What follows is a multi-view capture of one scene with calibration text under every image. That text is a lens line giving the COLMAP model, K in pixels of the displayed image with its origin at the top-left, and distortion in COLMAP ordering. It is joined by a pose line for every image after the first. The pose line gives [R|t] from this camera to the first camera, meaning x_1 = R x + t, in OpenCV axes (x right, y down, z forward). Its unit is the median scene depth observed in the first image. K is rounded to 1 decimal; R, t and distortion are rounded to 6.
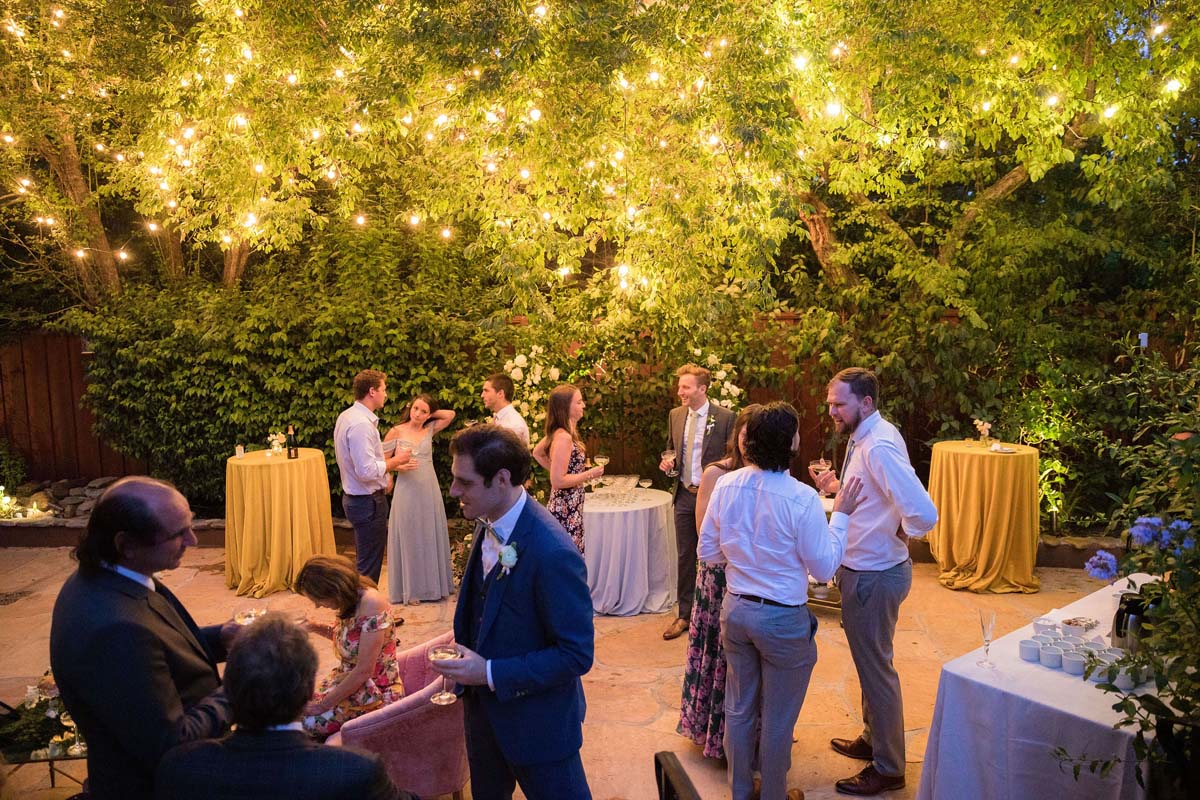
lens RADIAL K [[834.9, 0, 591.4], [0, 834.9, 403.1], [0, 0, 1]] dist [-0.114338, 0.090254]
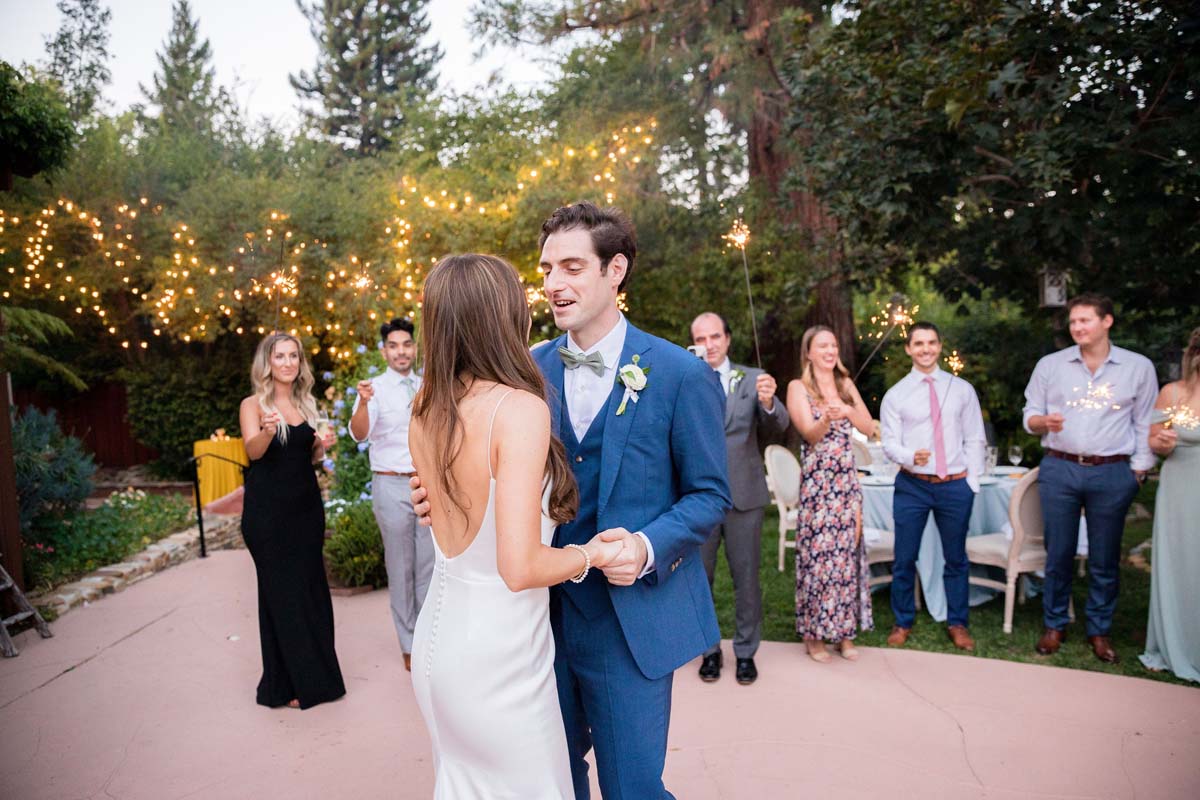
lens RADIAL K [[834.9, 0, 591.4], [0, 834.9, 403.1], [0, 0, 1]] dist [-0.114338, 0.090254]
pose [[0.999035, -0.020412, -0.038900, 0.646409], [0.018158, 0.998183, -0.057450, 0.111907], [0.040002, 0.056688, 0.997590, -1.030730]]
